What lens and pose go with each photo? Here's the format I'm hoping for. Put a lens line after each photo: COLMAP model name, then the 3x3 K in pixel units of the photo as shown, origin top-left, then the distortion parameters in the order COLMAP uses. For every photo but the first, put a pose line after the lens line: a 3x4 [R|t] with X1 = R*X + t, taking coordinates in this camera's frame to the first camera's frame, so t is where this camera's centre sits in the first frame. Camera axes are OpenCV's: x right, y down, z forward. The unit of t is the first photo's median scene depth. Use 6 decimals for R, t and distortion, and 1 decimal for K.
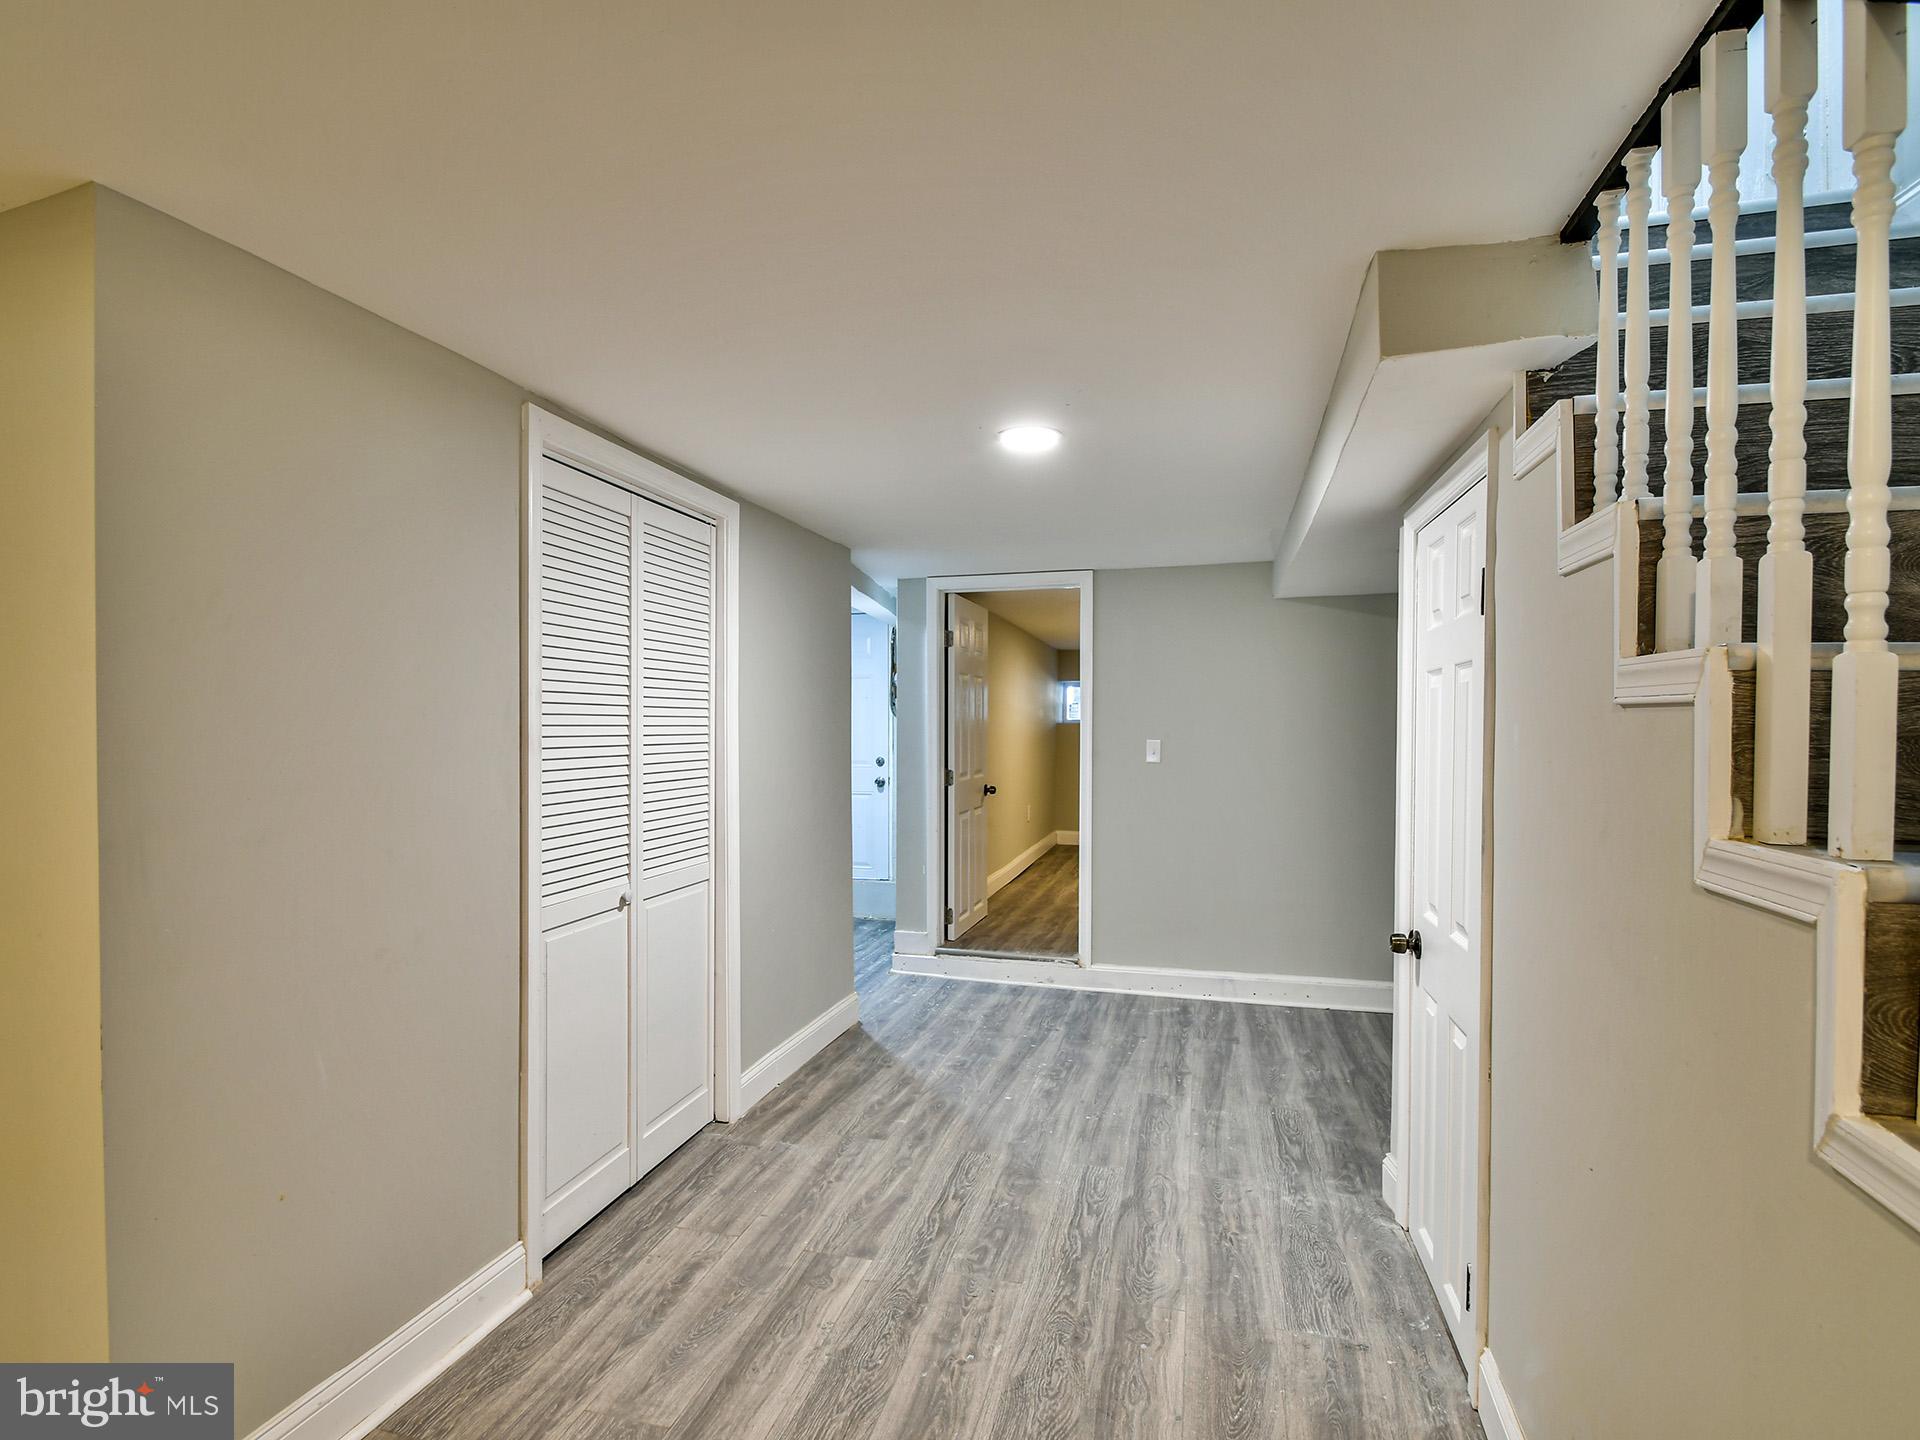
lens RADIAL K [[940.5, 0, 964.7], [0, 940.5, 726.6], [0, 0, 1]] dist [0.015777, -0.015111]
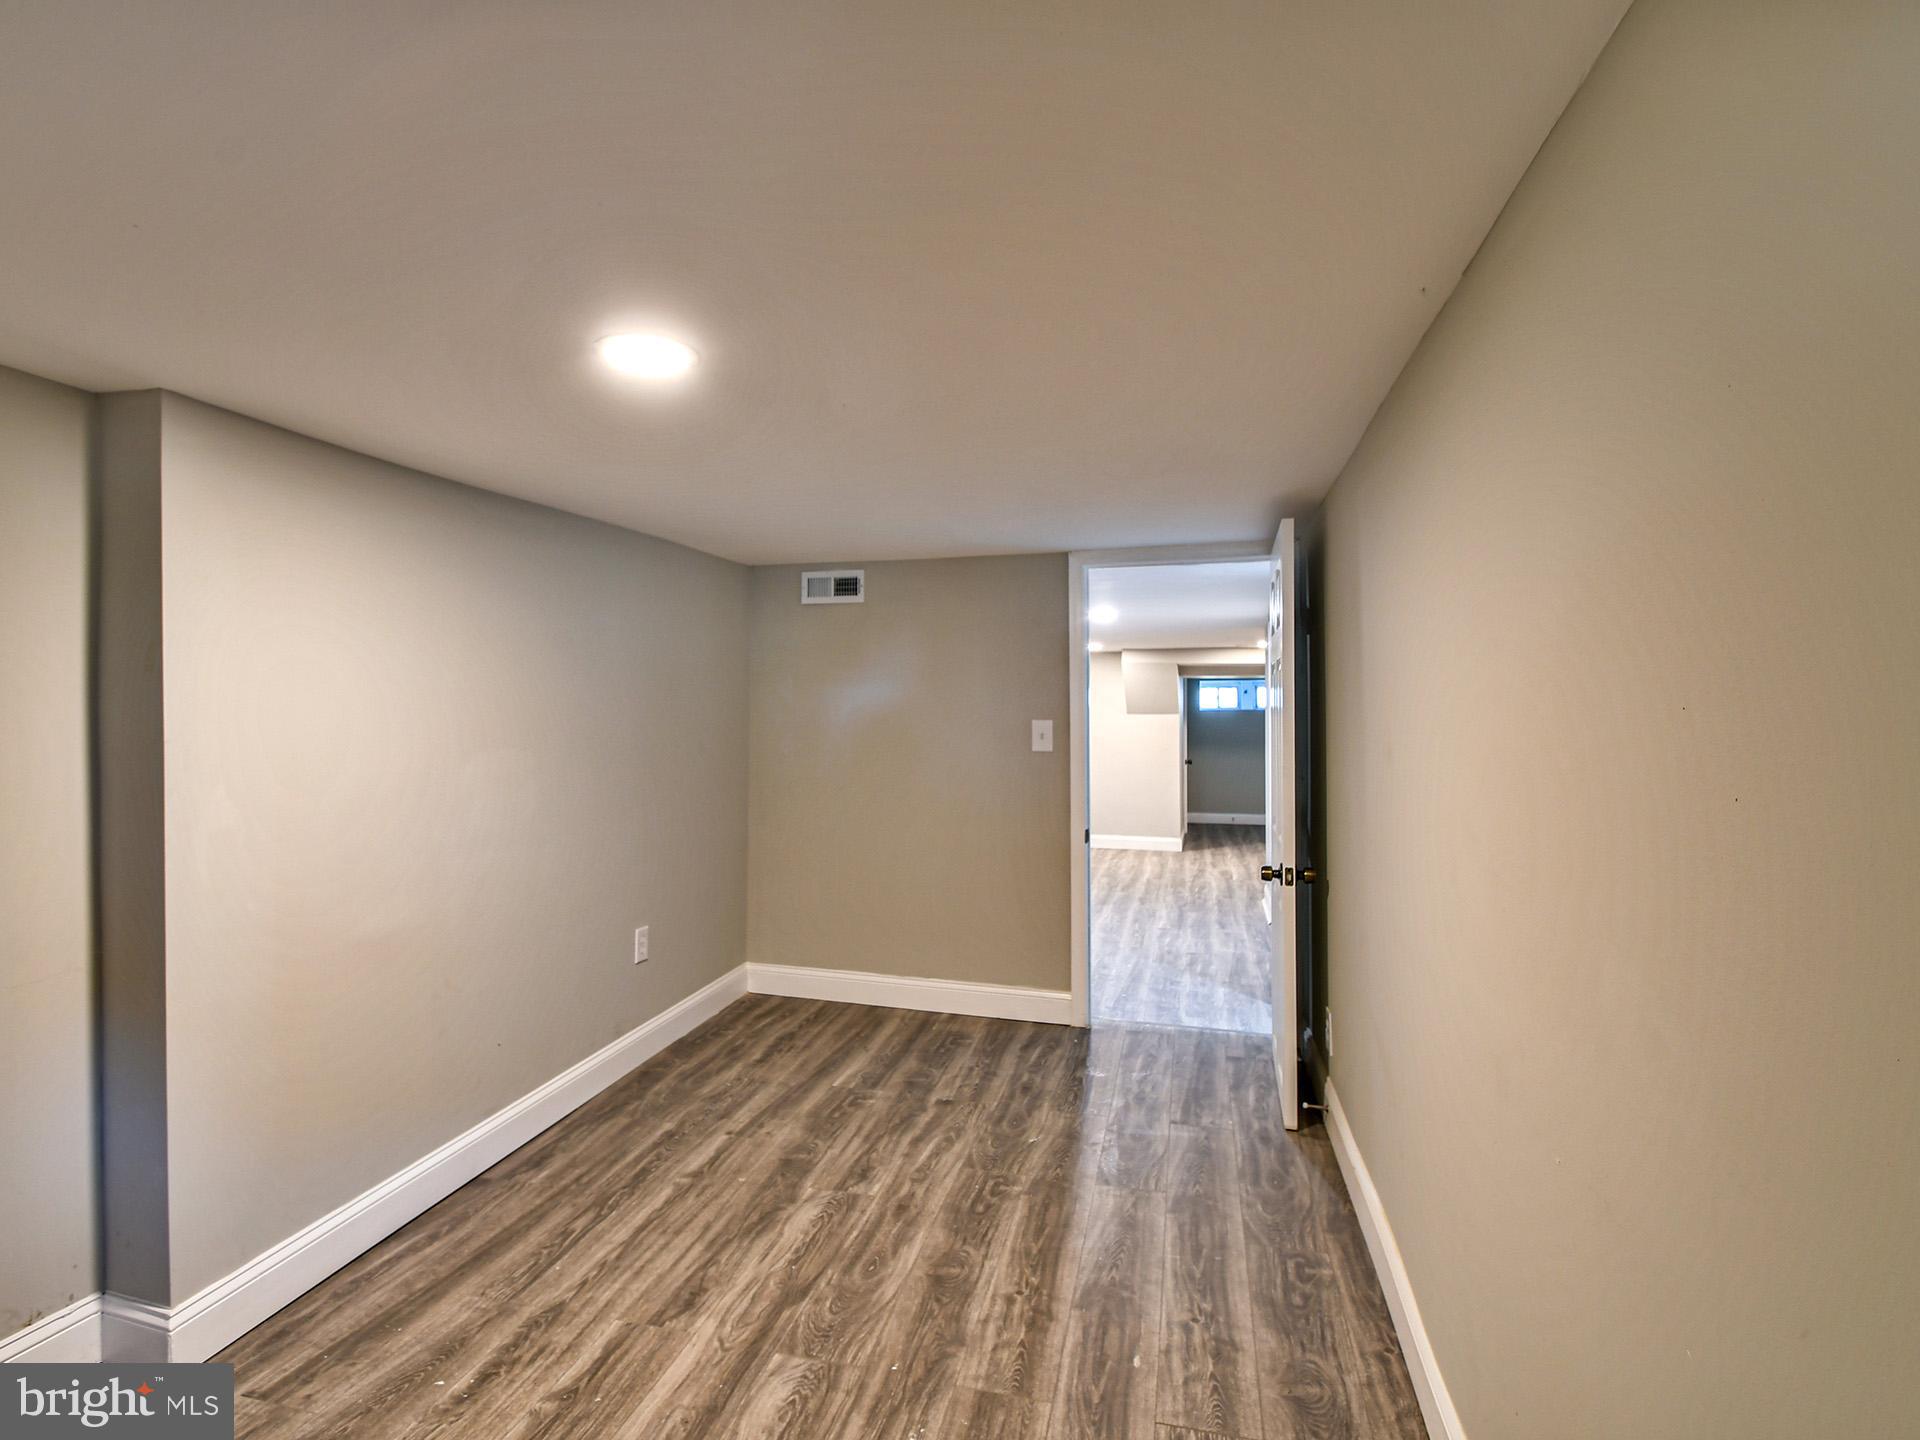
lens RADIAL K [[940.5, 0, 964.7], [0, 940.5, 726.6], [0, 0, 1]] dist [0.015777, -0.015111]
pose [[-0.999888, -0.008604, -0.012247, 0.315277], [-0.008772, 0.999866, 0.013798, -0.024847], [0.012127, 0.013904, -0.999830, 2.349270]]
